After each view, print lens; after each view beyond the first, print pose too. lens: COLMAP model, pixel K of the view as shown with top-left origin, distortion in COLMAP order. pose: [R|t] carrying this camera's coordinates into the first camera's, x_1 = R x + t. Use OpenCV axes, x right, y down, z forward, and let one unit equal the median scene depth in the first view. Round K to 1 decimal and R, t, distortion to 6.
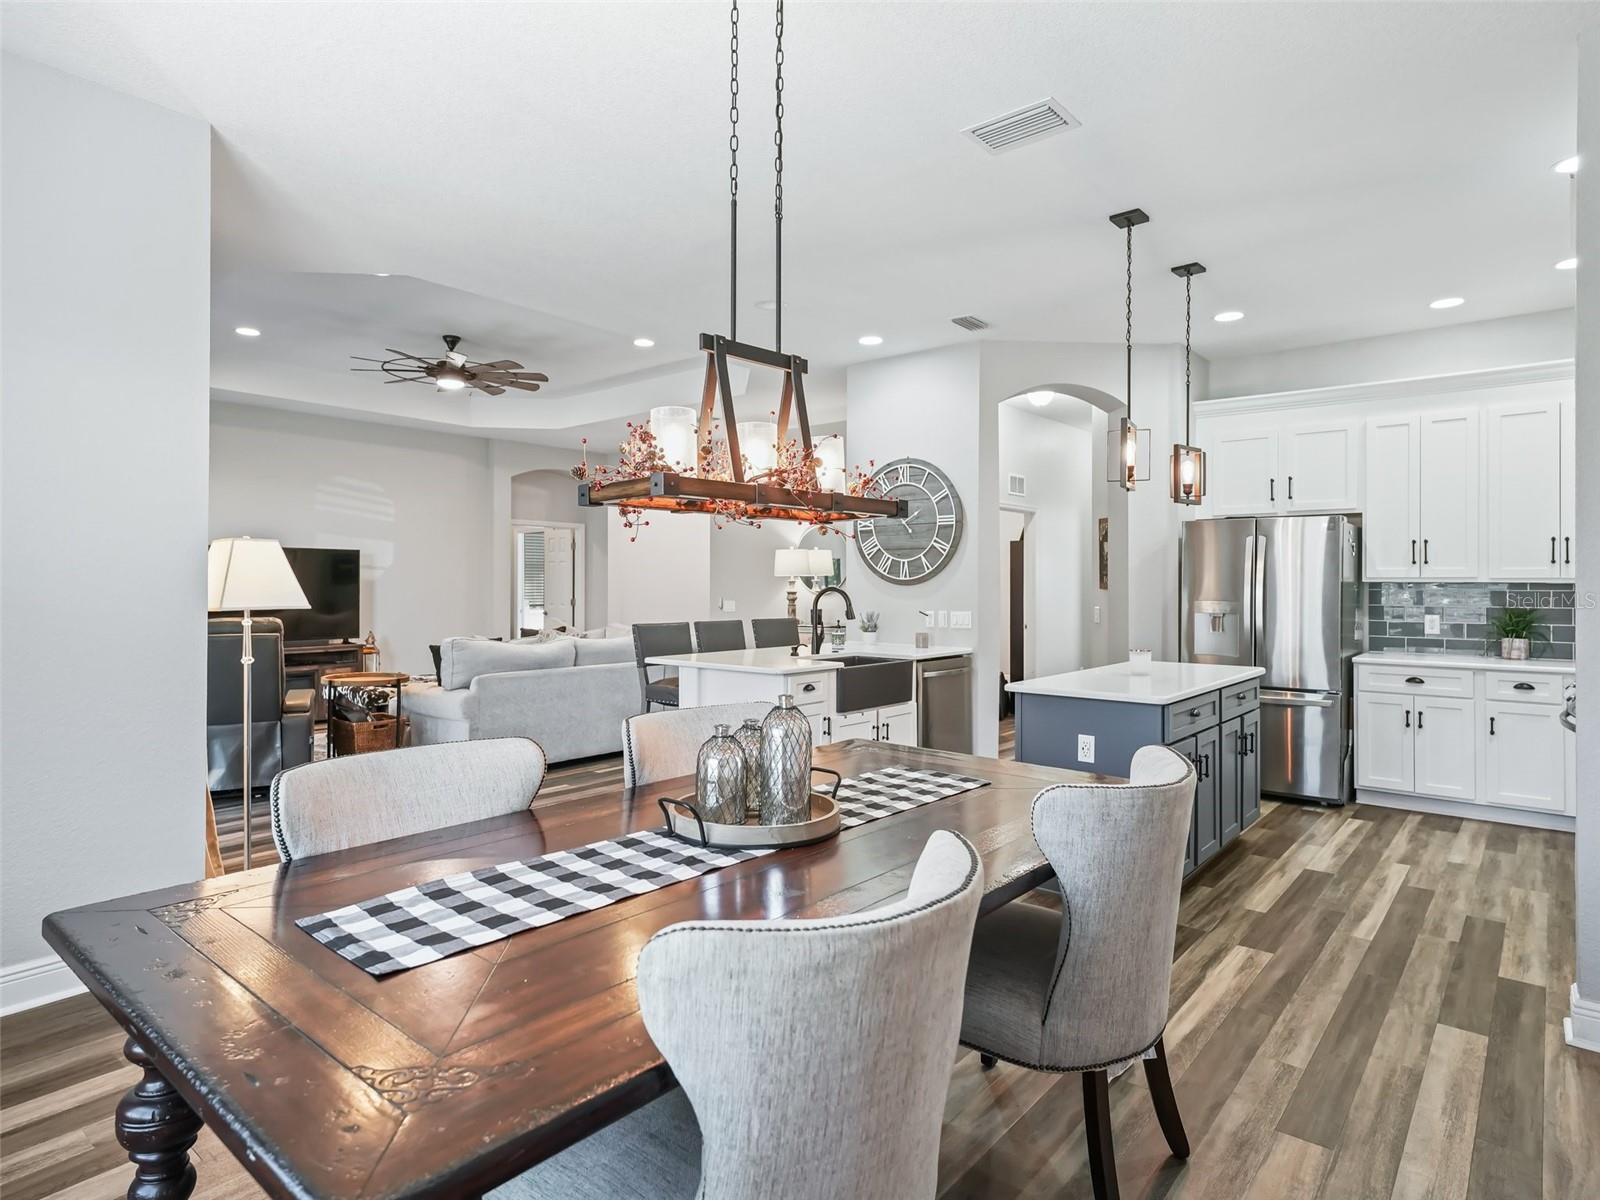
lens RADIAL K [[899.5, 0, 788.7], [0, 899.5, 590.4], [0, 0, 1]] dist [0.004102, 0.003880]
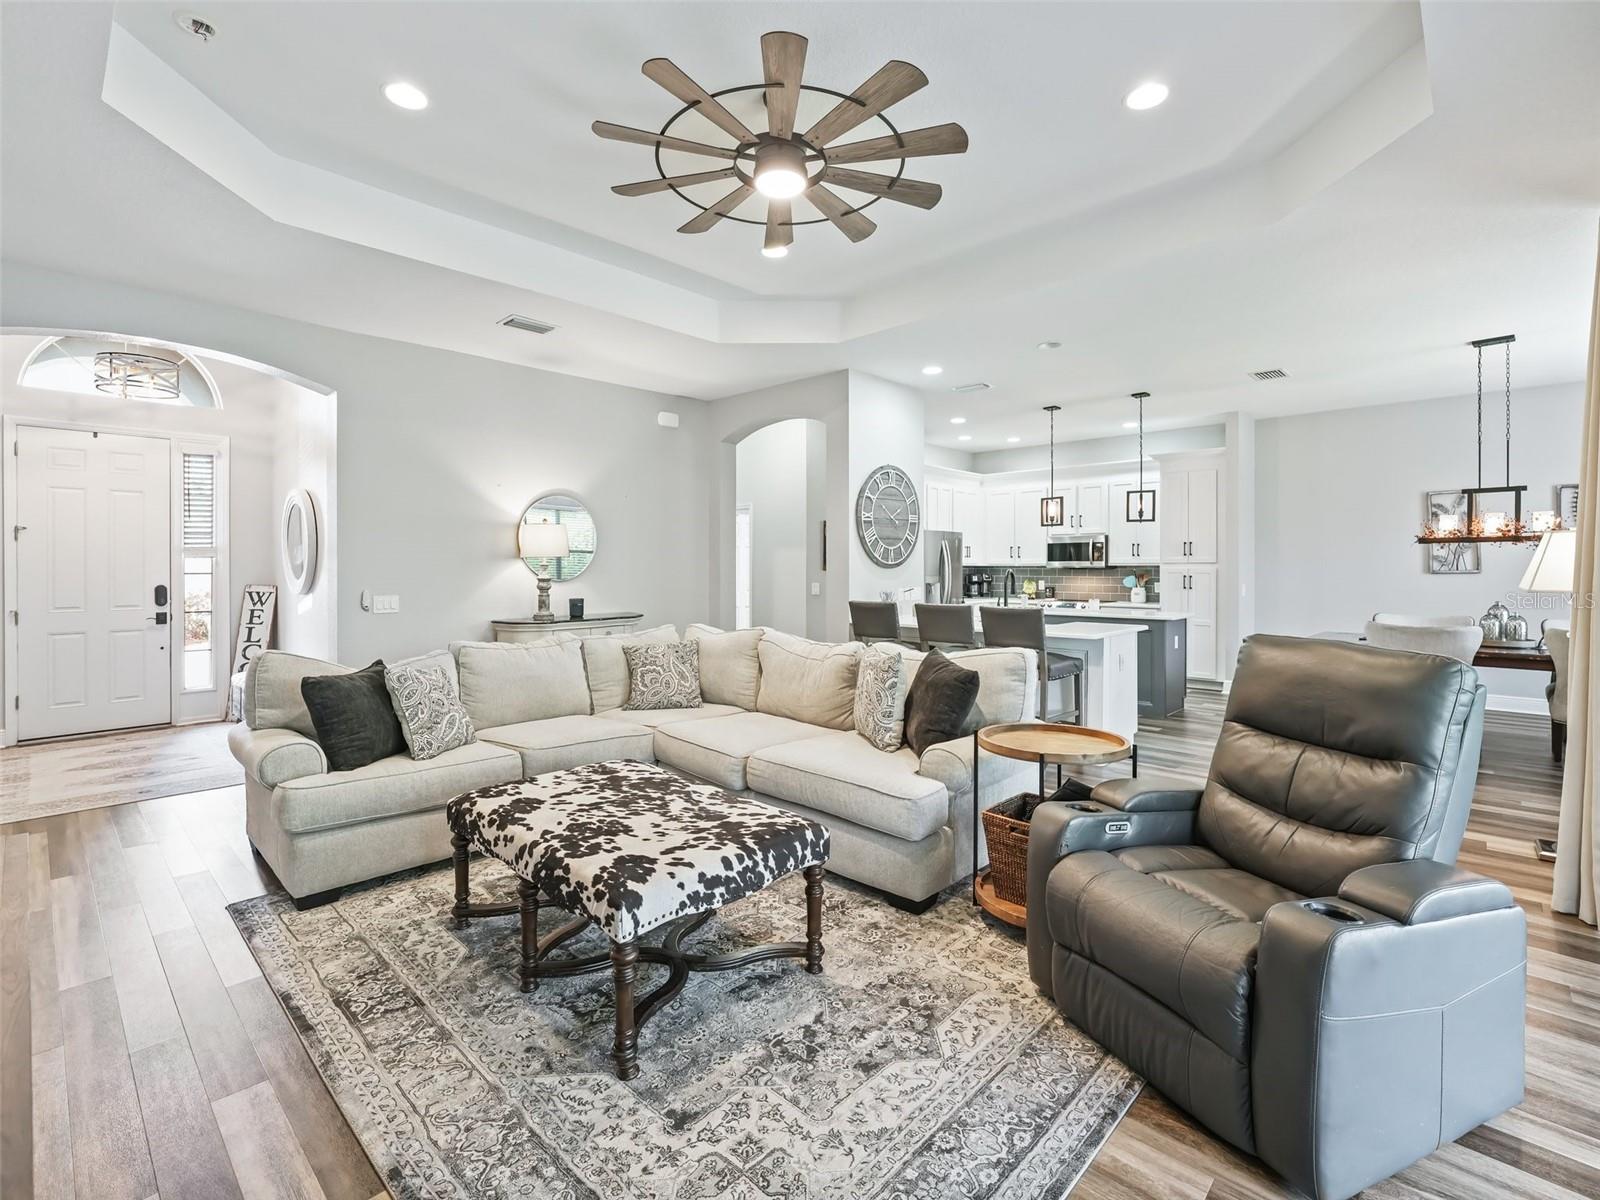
lens RADIAL K [[734.2, 0, 787.9], [0, 734.2, 568.1], [0, 0, 1]] dist [-0.009549, 0.000025]
pose [[0.066860, -0.003027, 0.997758, -0.905412], [0.011475, 0.999932, 0.002264, -0.010035], [-0.997696, 0.011298, 0.066890, 1.103079]]
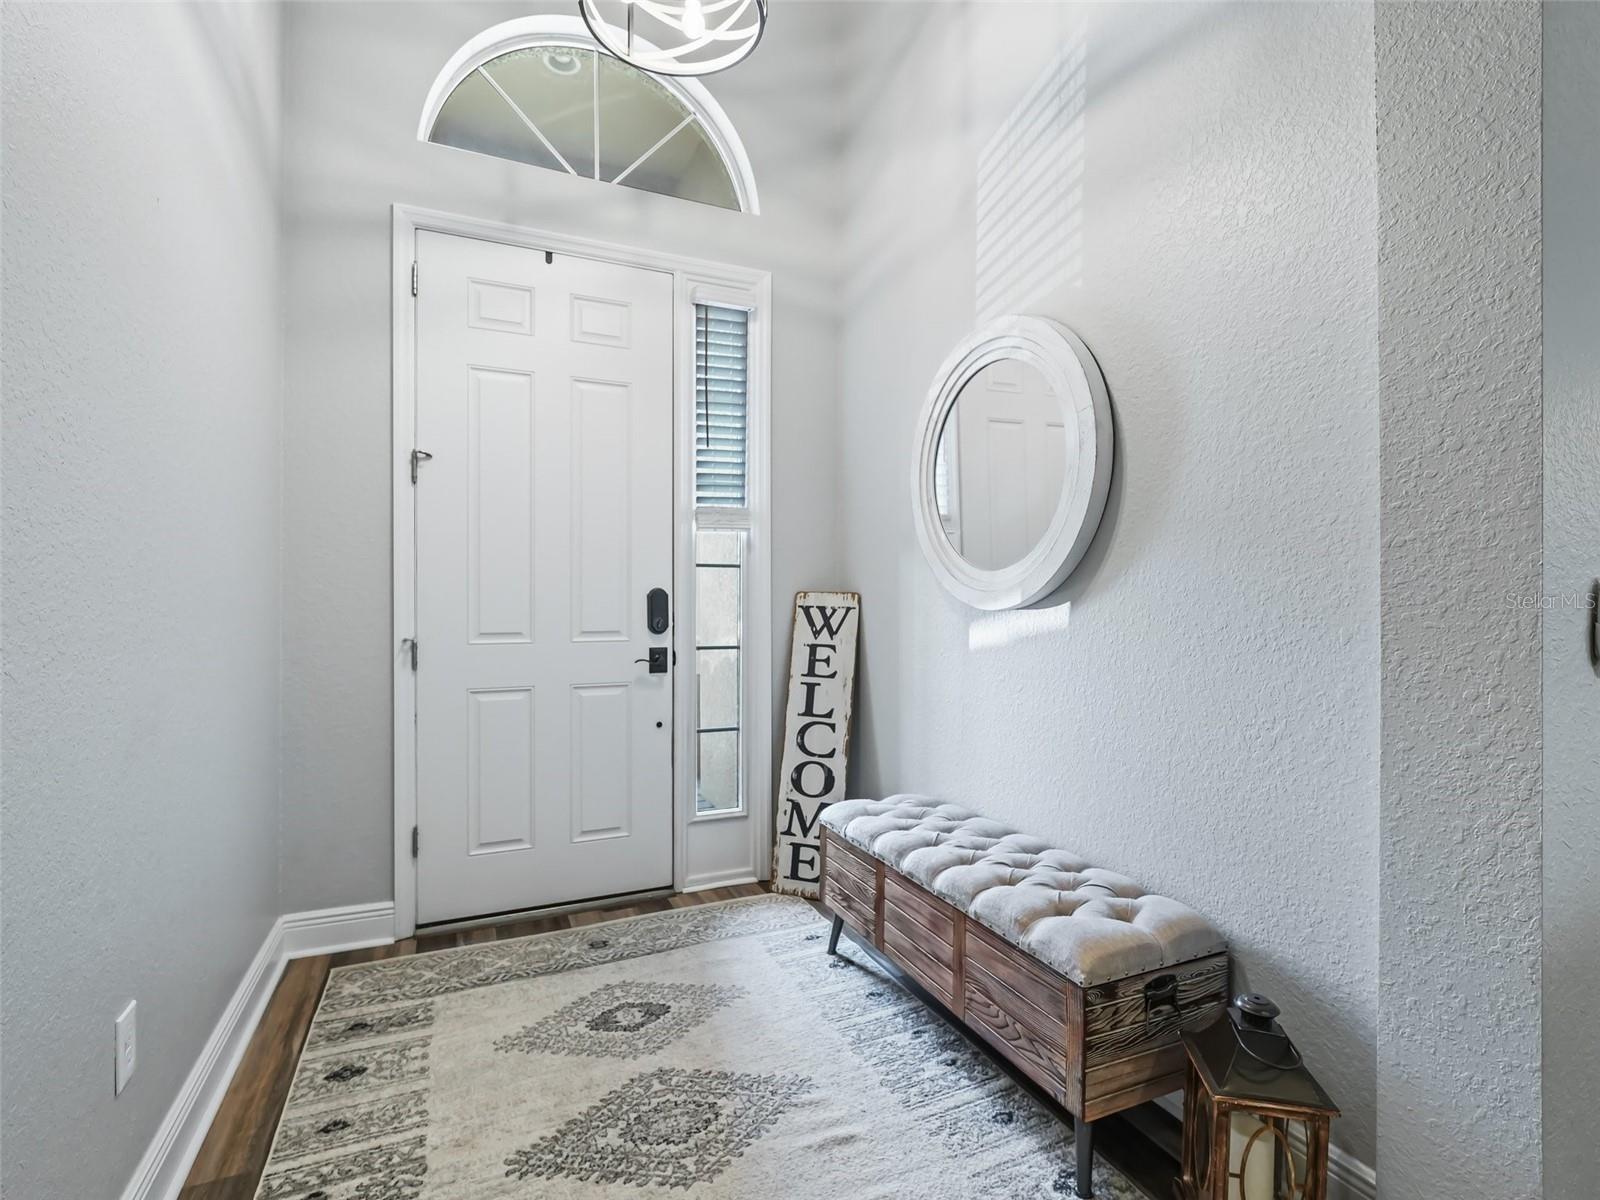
lens RADIAL K [[774.3, 0, 803.1], [0, 774.3, 600.1], [0, 0, 1]] dist [-0.003638, -0.000082]
pose [[0.434908, -0.003844, 0.900467, -0.378561], [0.007408, 0.999972, 0.000691, 0.012837], [-0.900444, 0.006370, 0.434924, 1.719211]]
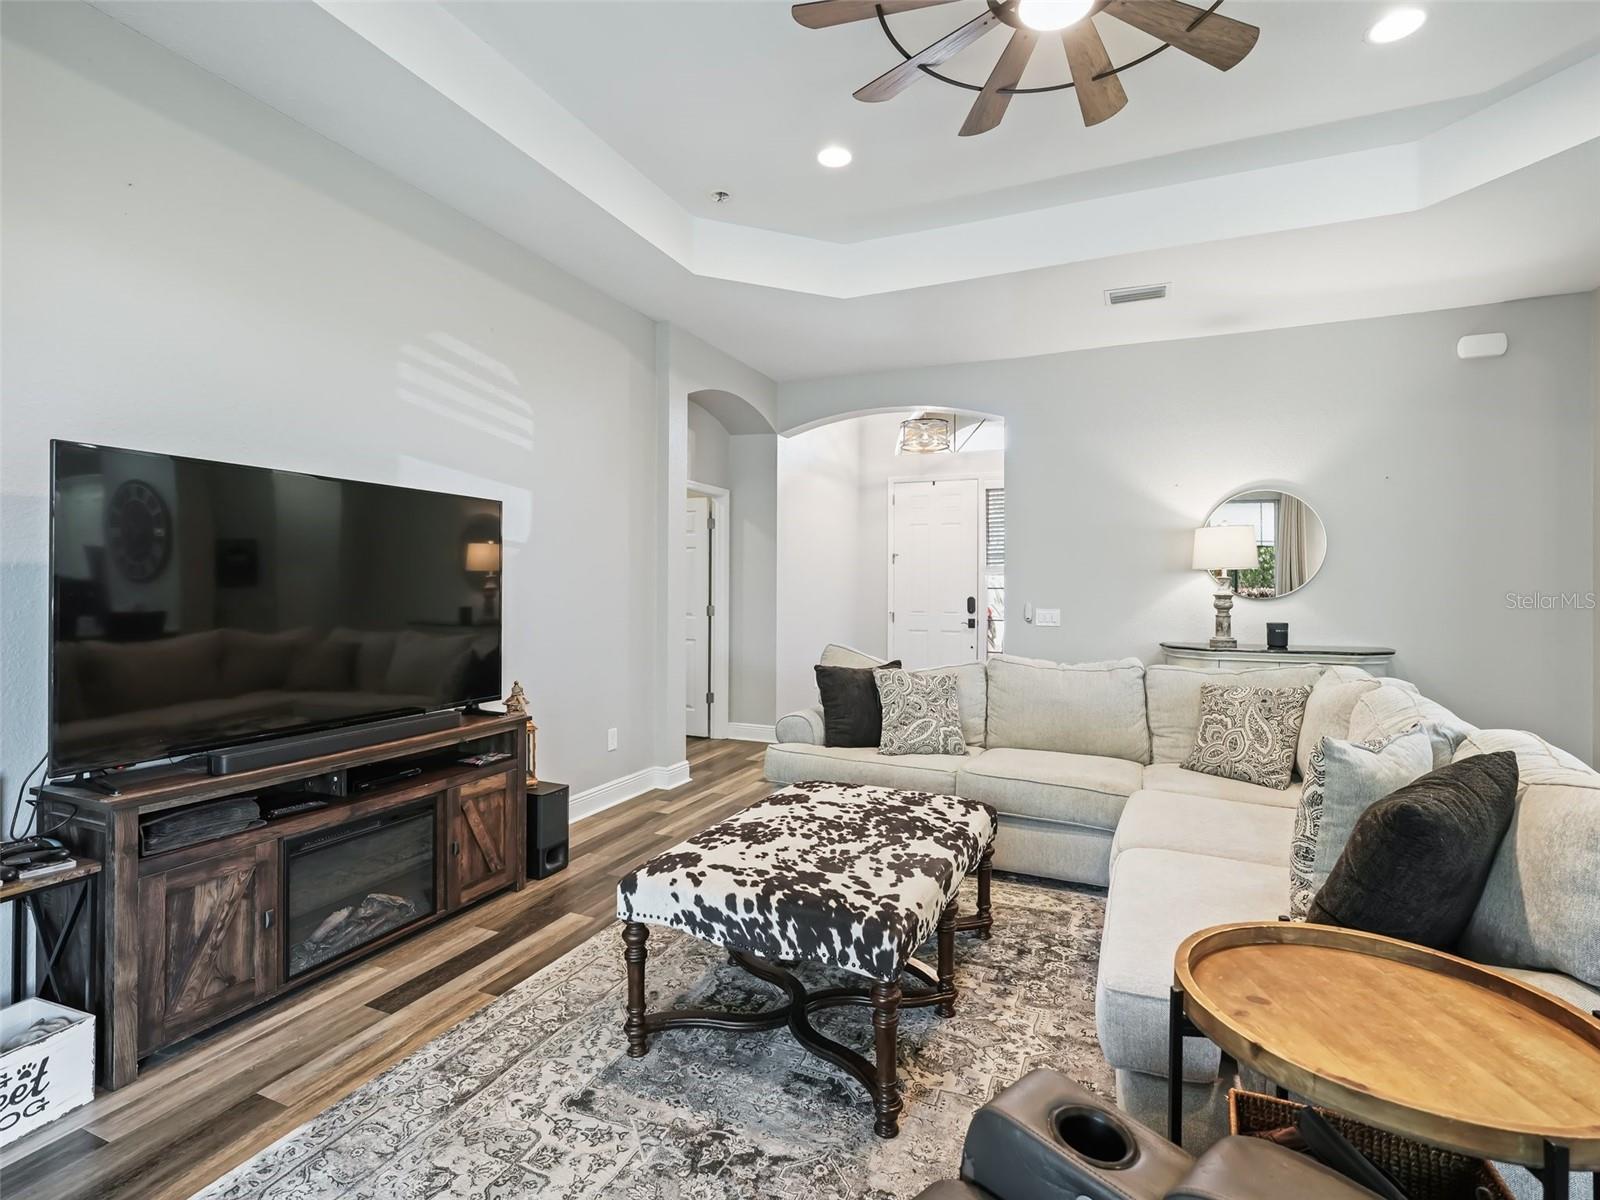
lens RADIAL K [[774.3, 0, 802.8], [0, 774.3, 588.0], [0, 0, 1]] dist [-0.003638, -0.000082]
pose [[0.957389, 0.004744, 0.288763, -0.631414], [-0.002400, 0.999961, -0.008472, 0.002178], [-0.288792, 0.007418, 0.957363, 0.844497]]
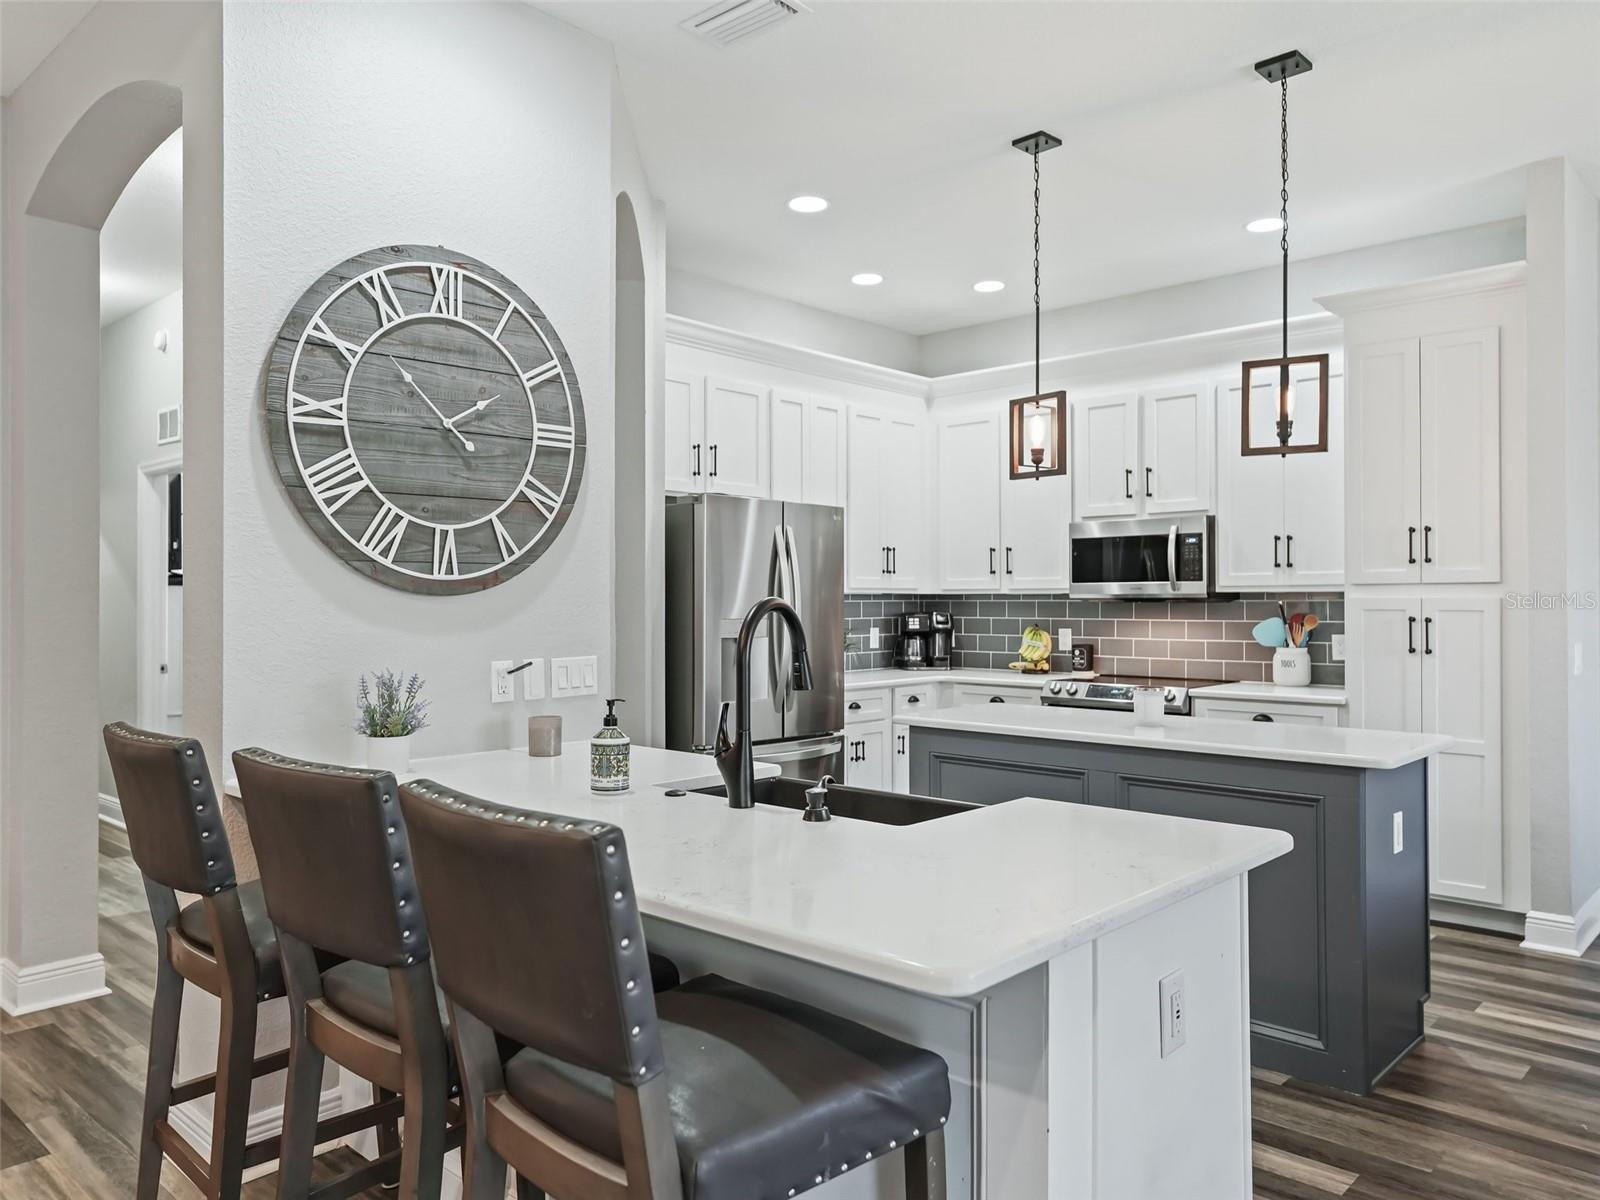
lens RADIAL K [[1157.4, 0, 793.4], [0, 1157.4, 587.7], [0, 0, 1]] dist [0.012610, 0.006853]
pose [[0.042205, 0.010282, 0.999056, -0.344587], [0.011642, 0.999874, -0.010782, -0.002018], [-0.999041, 0.012086, 0.042080, 0.862108]]
